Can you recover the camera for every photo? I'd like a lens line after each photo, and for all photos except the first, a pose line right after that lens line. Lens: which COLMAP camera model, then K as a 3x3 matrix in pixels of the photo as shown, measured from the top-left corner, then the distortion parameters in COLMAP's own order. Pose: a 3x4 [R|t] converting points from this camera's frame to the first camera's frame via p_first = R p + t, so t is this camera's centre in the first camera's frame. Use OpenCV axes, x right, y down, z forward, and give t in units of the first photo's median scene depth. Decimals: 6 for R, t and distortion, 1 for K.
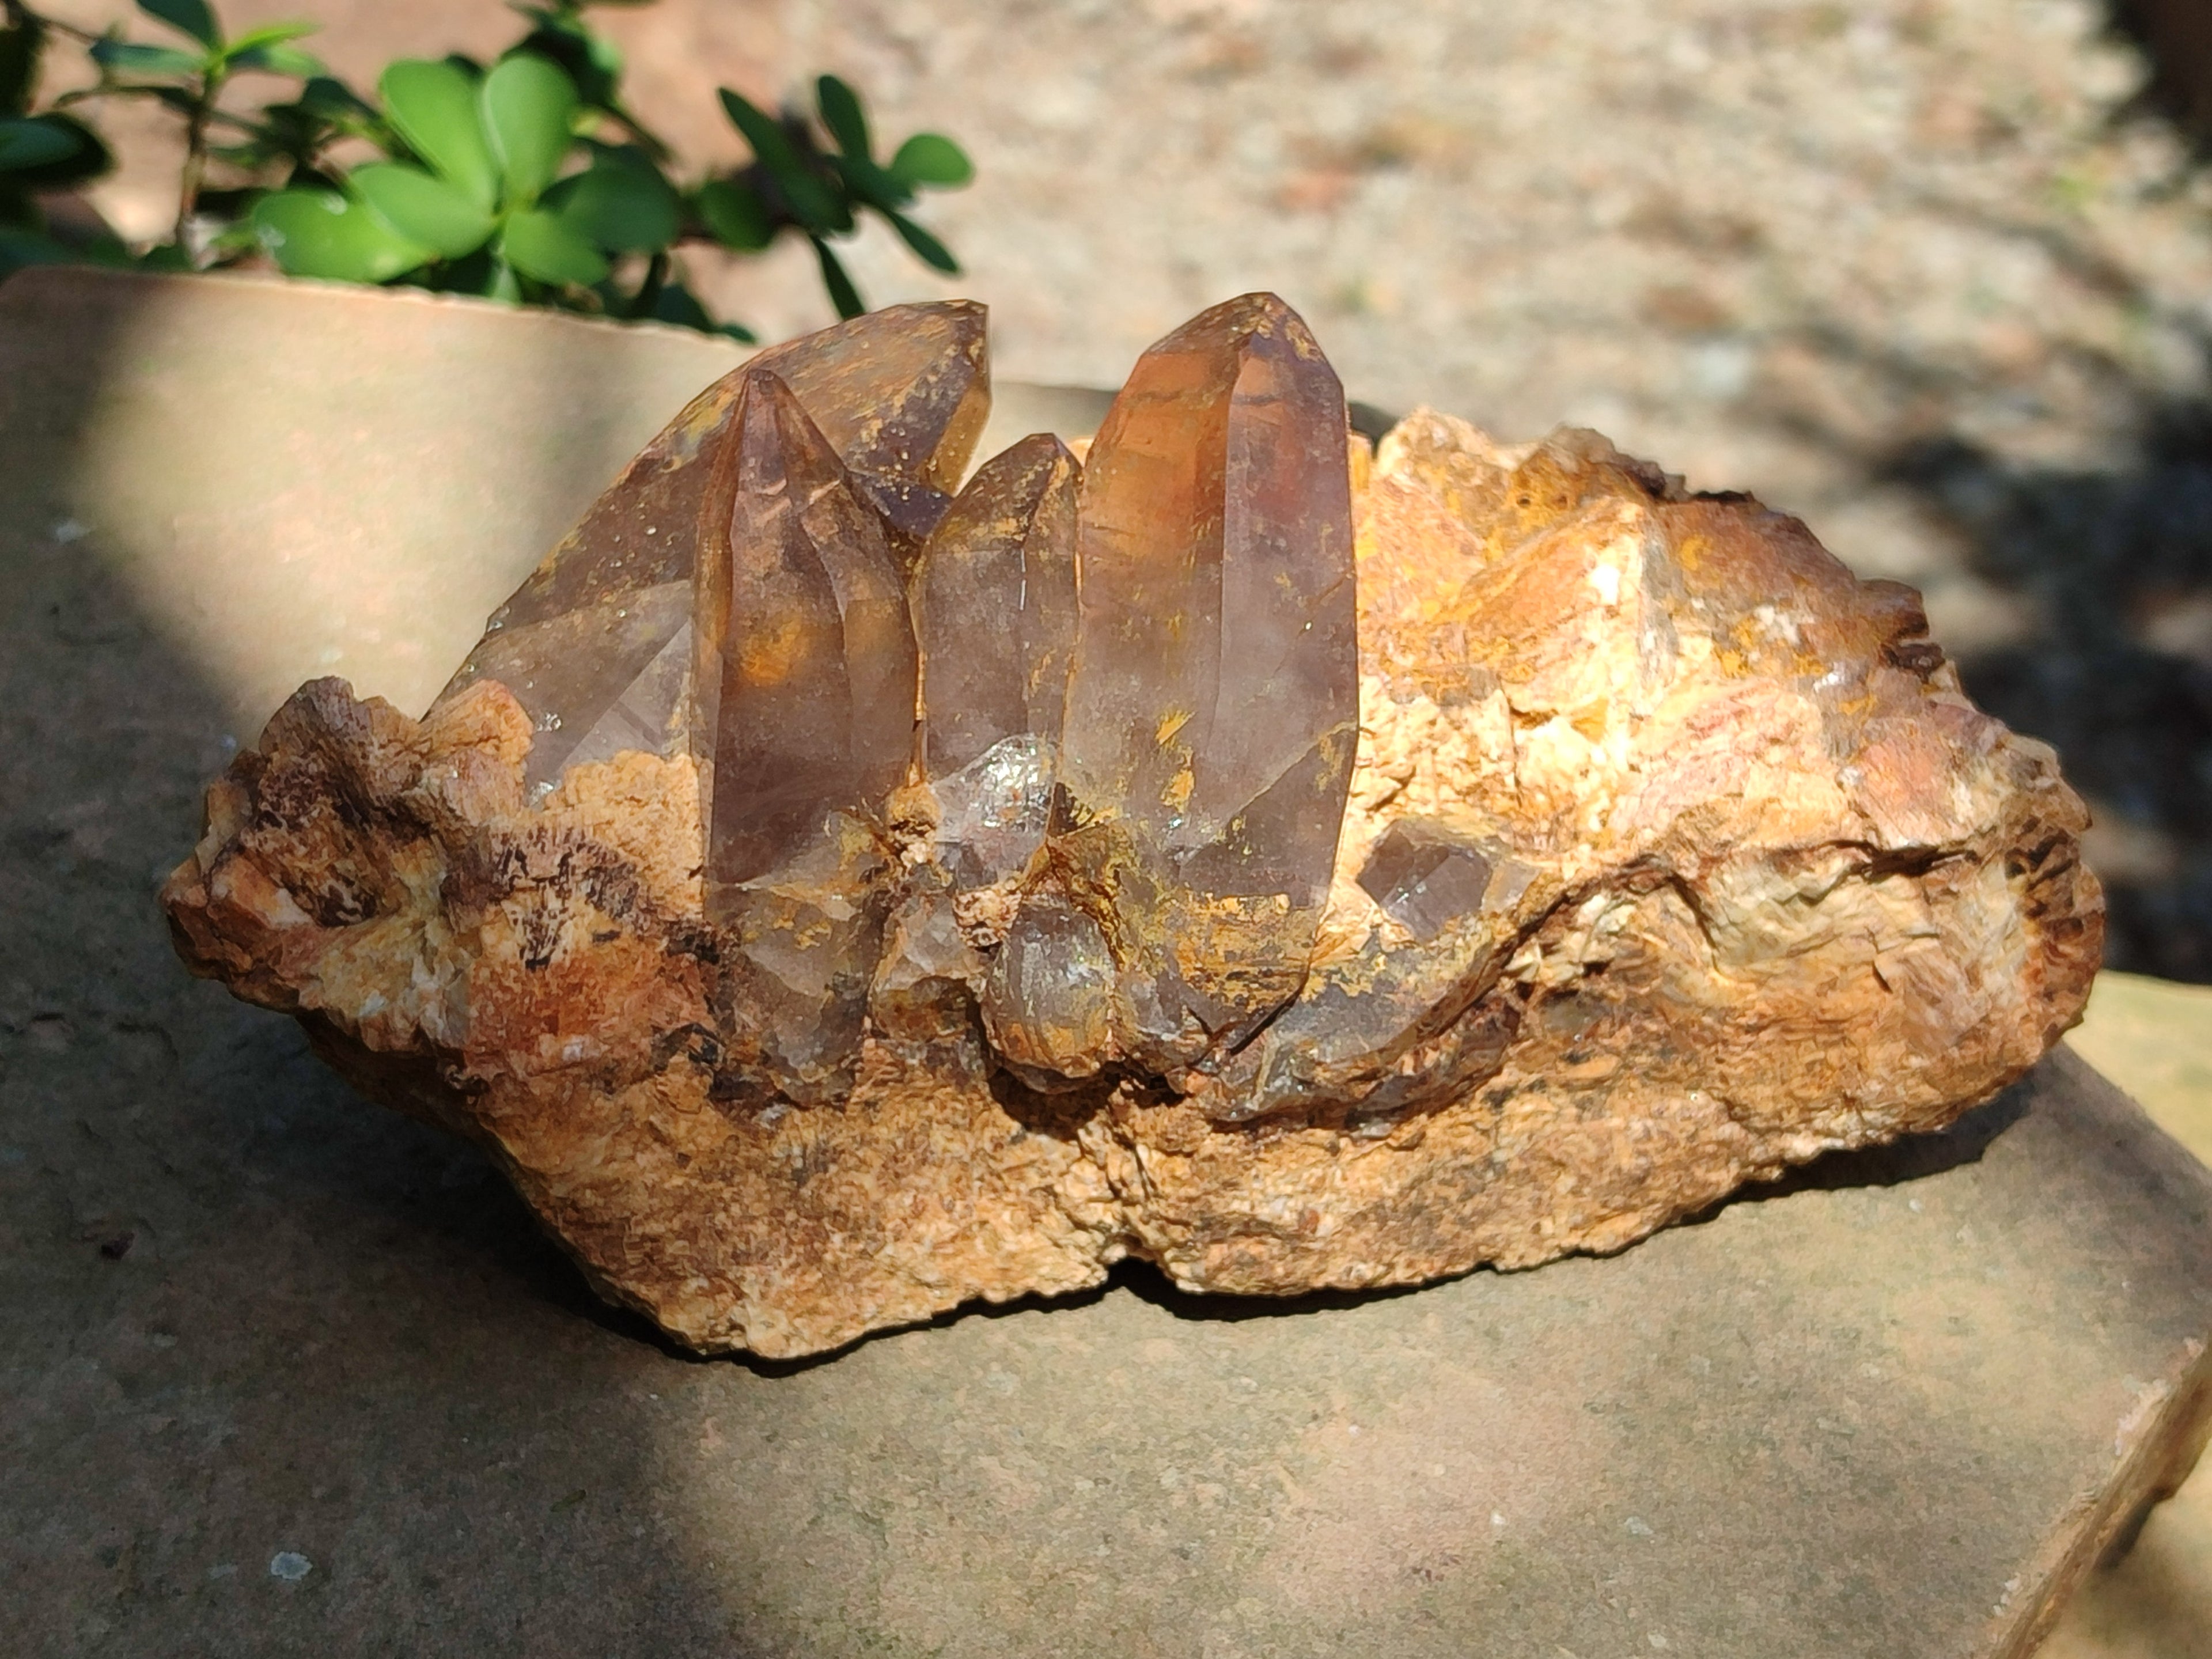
lens RADIAL K [[4323.9, 0, 1106.0], [0, 4323.9, 829.5], [0, 0, 1]] dist [0.330149, -2.633578]
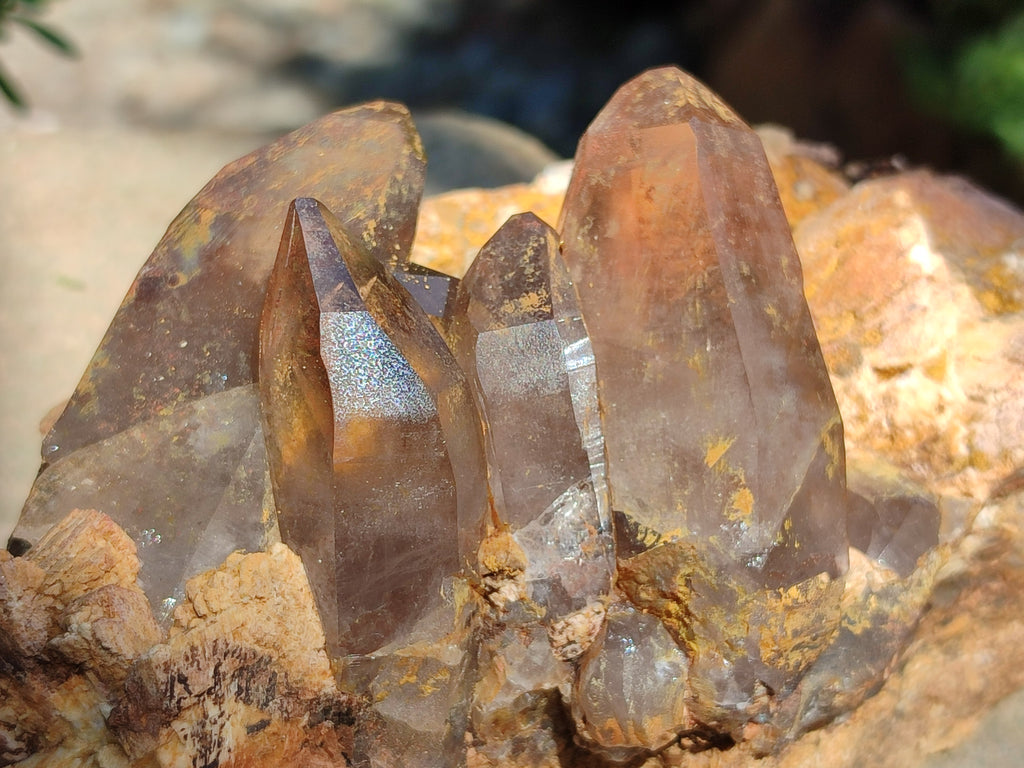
lens RADIAL K [[2001.6, 0, 512.0], [0, 2001.6, 384.0], [0, 0, 1]] dist [0.330149, -2.633578]
pose [[0.935023, -0.175895, 0.307883, -0.197882], [0.152860, 0.983416, 0.097604, -0.101658], [-0.319945, -0.044199, 0.946404, 0.494574]]
